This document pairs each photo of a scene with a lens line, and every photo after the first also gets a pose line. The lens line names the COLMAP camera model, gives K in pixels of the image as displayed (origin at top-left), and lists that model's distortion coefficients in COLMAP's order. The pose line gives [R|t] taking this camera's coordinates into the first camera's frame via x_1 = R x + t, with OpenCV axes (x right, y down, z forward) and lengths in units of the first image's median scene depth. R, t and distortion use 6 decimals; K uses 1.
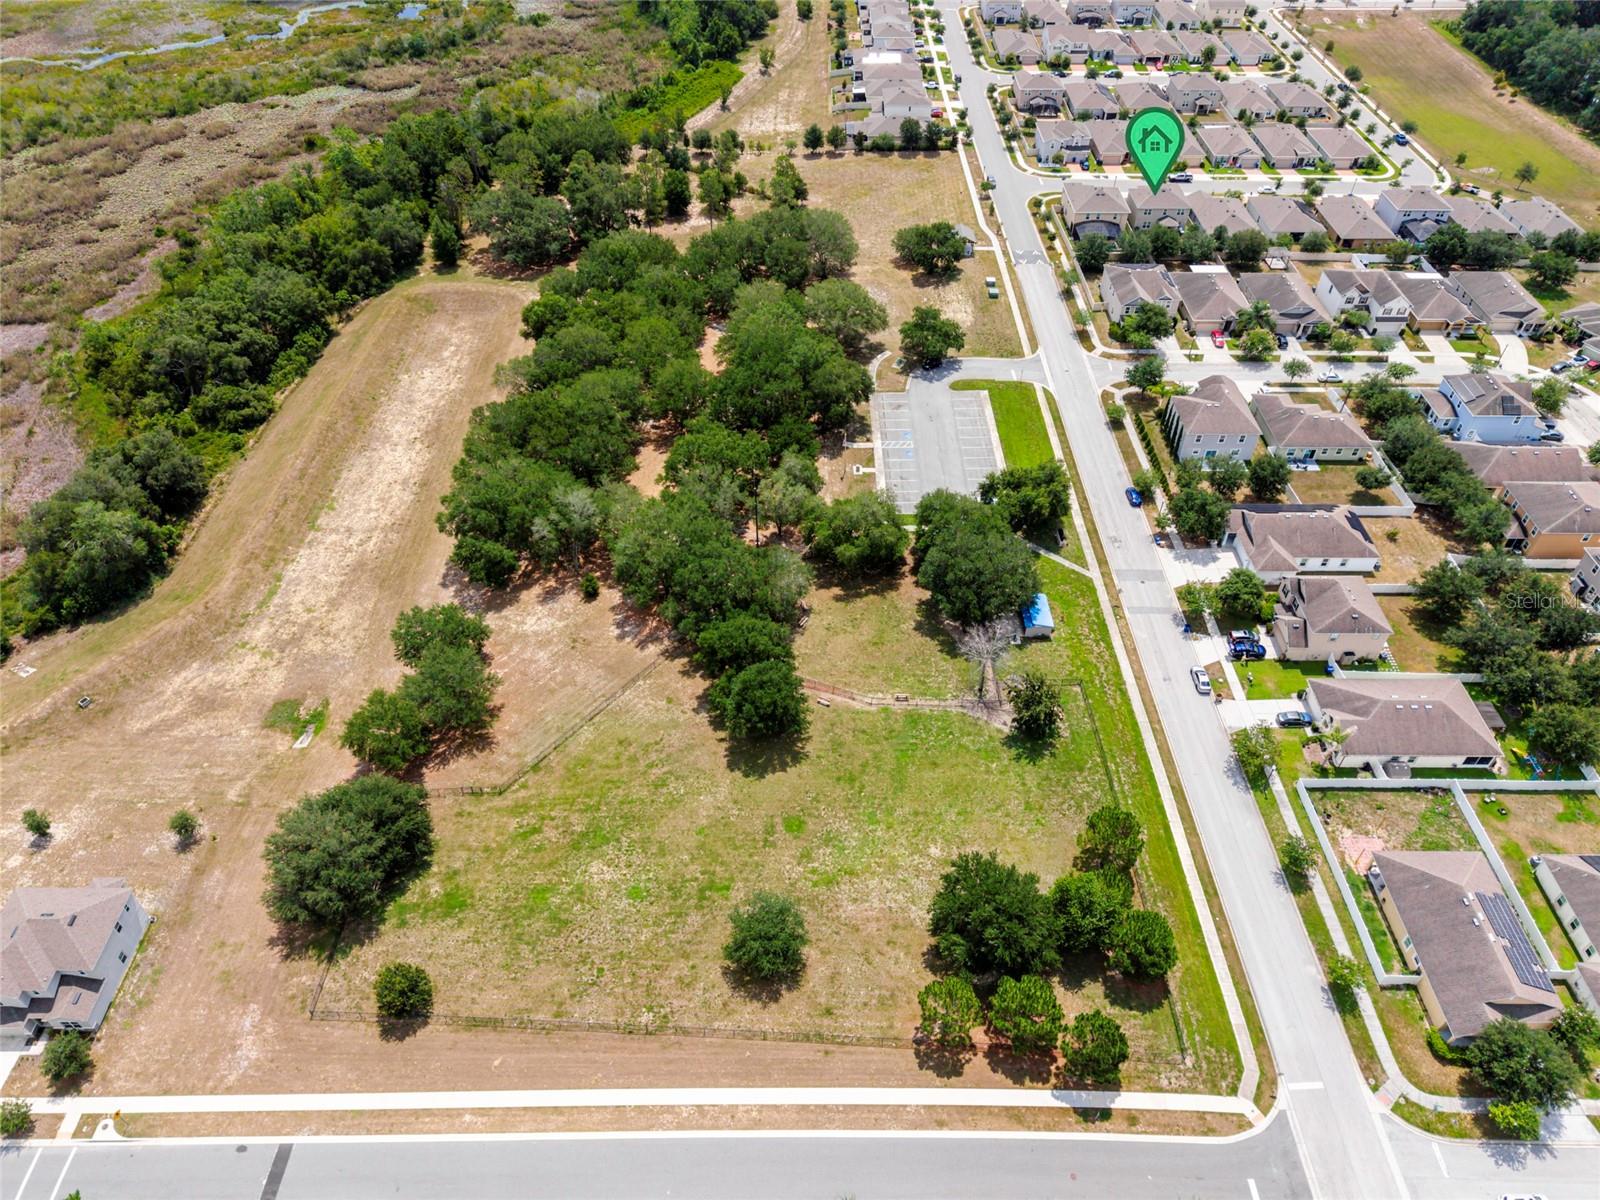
lens RADIAL K [[1078.6, 0, 819.4], [0, 1078.6, 602.7], [0, 0, 1]] dist [0.014743, -0.016782]
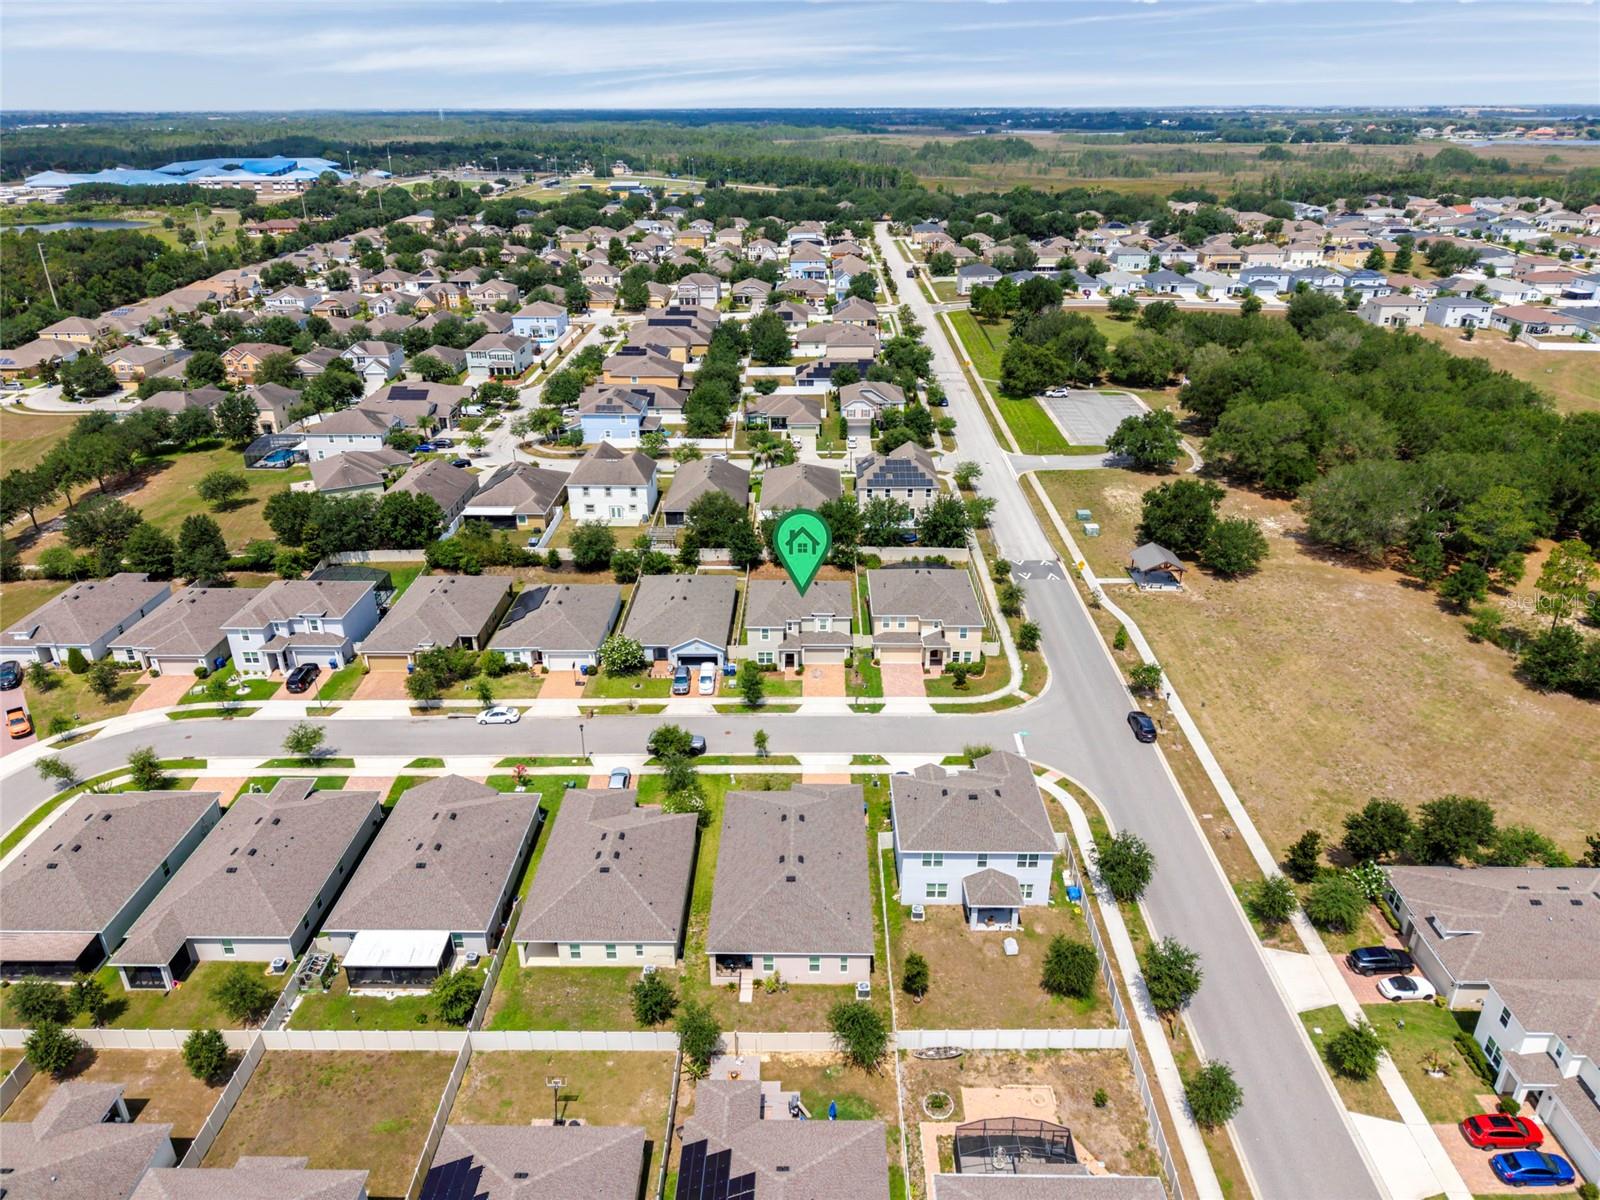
lens RADIAL K [[1101.9, 0, 800.0], [0, 1101.9, 600.0], [0, 0, 1]] dist [0.010562, -0.016701]
pose [[-0.999769, -0.003471, 0.021230, 0.292713], [0.018435, 0.370321, 0.928721, -0.836132], [-0.011086, 0.928897, -0.370171, 1.154420]]
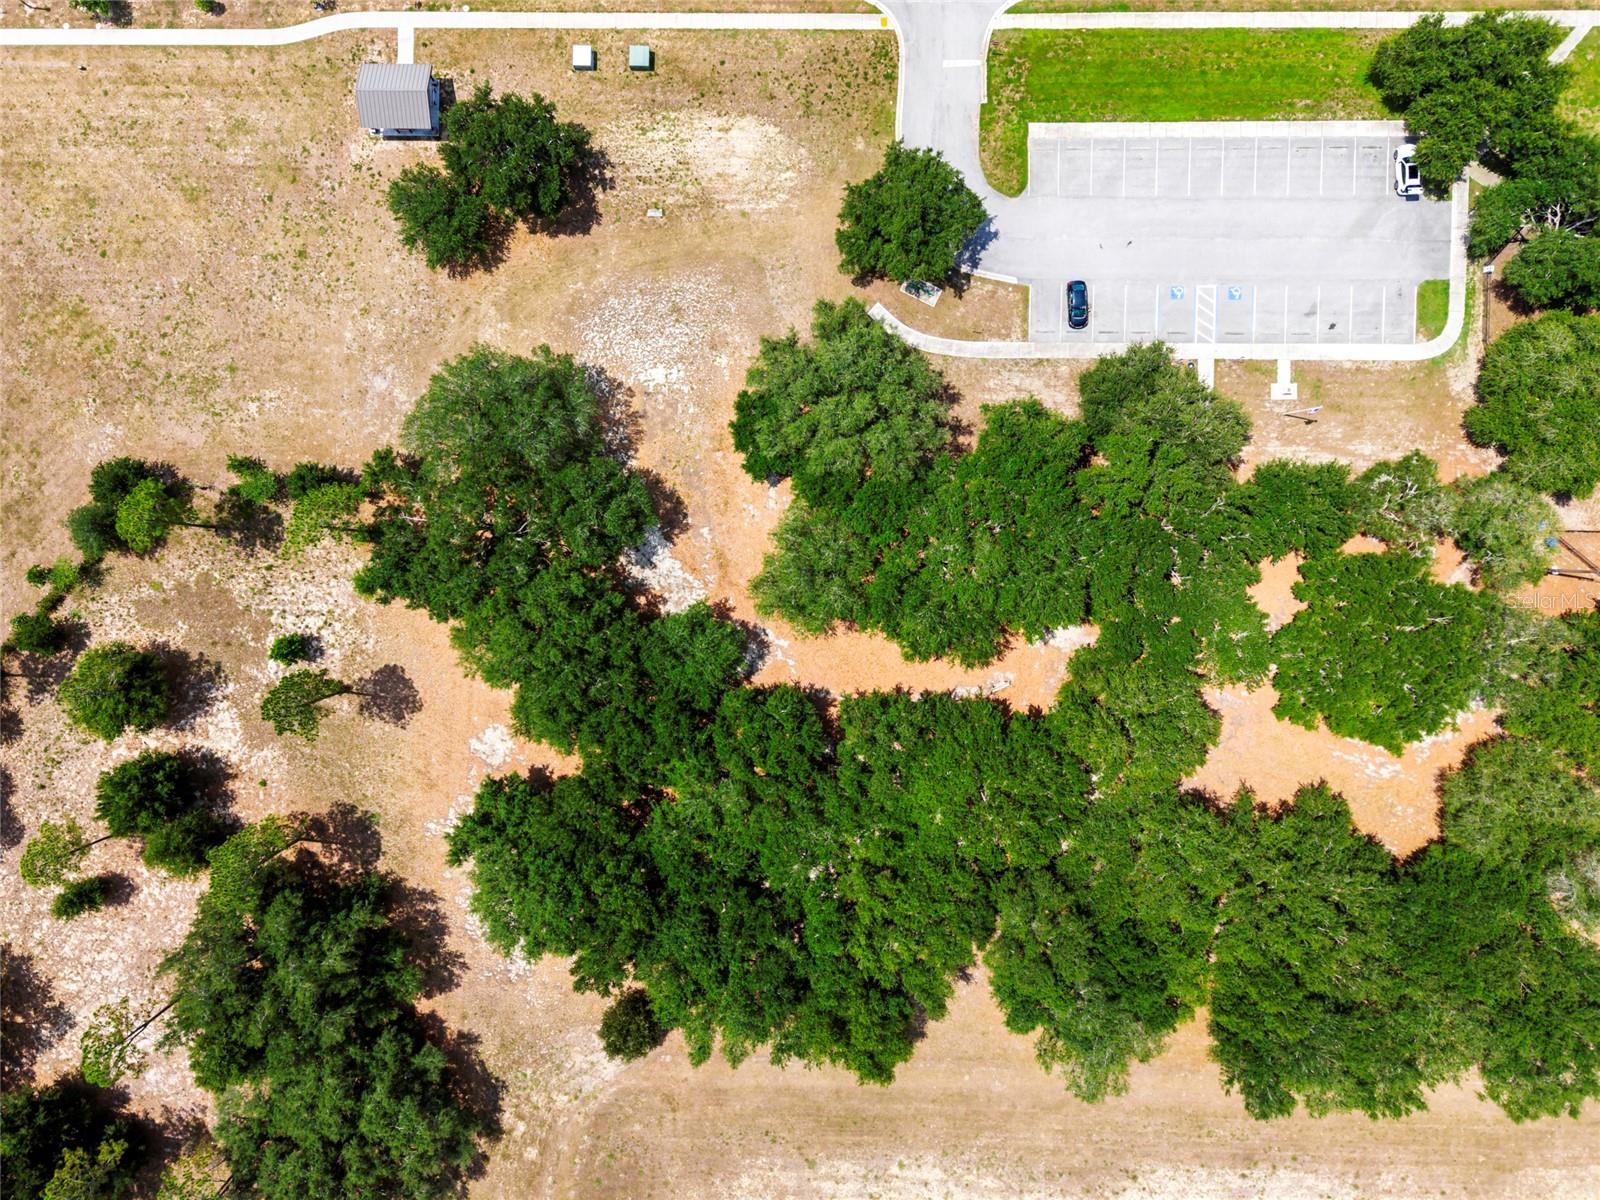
lens RADIAL K [[1101.9, 0, 800.0], [0, 1101.9, 600.0], [0, 0, 1]] dist [0.010562, -0.016701]
pose [[0.021951, -0.999649, -0.014828, -0.049711], [0.693682, 0.004548, 0.720267, -0.496122], [-0.719947, -0.026096, 0.693538, 0.540786]]
